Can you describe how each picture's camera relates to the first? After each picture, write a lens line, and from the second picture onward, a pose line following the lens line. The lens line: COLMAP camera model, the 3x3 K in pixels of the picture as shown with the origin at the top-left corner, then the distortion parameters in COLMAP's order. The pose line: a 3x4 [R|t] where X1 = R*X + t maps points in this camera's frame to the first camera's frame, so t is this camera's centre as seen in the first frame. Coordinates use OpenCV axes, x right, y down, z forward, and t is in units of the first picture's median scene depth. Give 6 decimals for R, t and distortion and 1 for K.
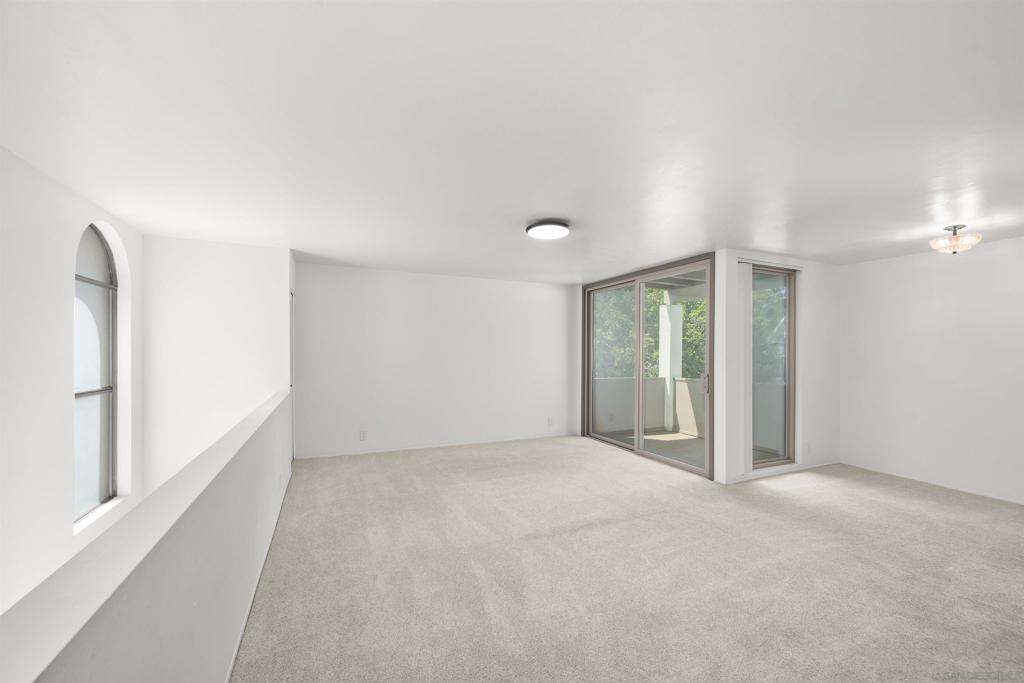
lens RADIAL K [[404.9, 0, 511.4], [0, 404.9, 349.9], [0, 0, 1]] dist [0.000747, 0.000125]
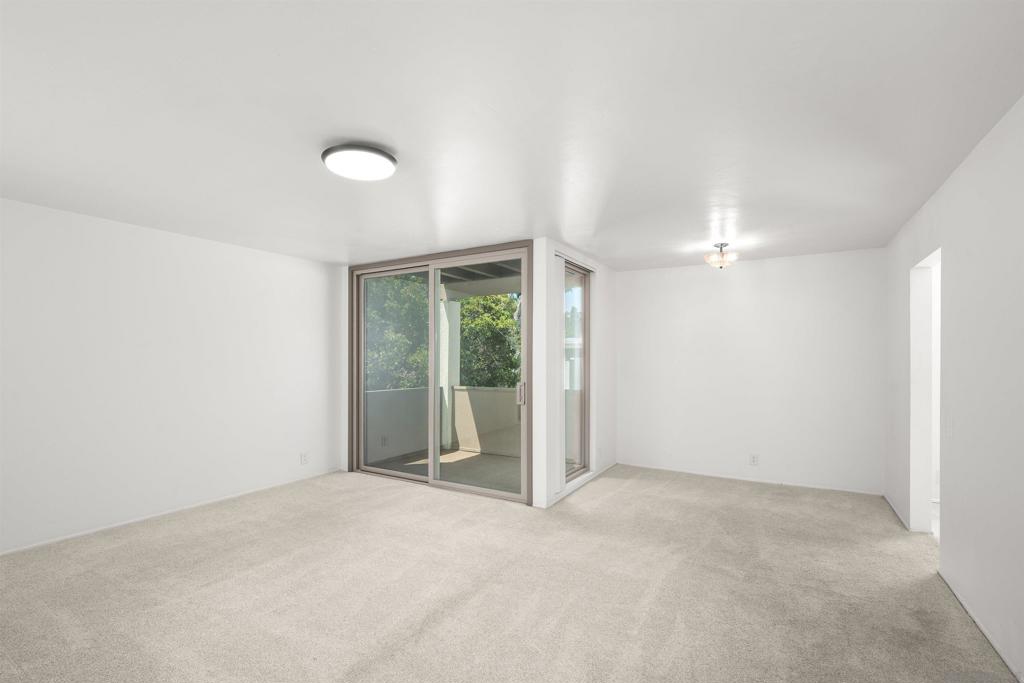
lens RADIAL K [[465.2, 0, 508.9], [0, 465.2, 357.7], [0, 0, 1]] dist [-0.001114, -0.000219]
pose [[0.820433, -0.006721, 0.571703, -0.094426], [0.001482, 0.999953, 0.009630, -0.001671], [-0.571741, -0.007053, 0.820404, 0.197484]]
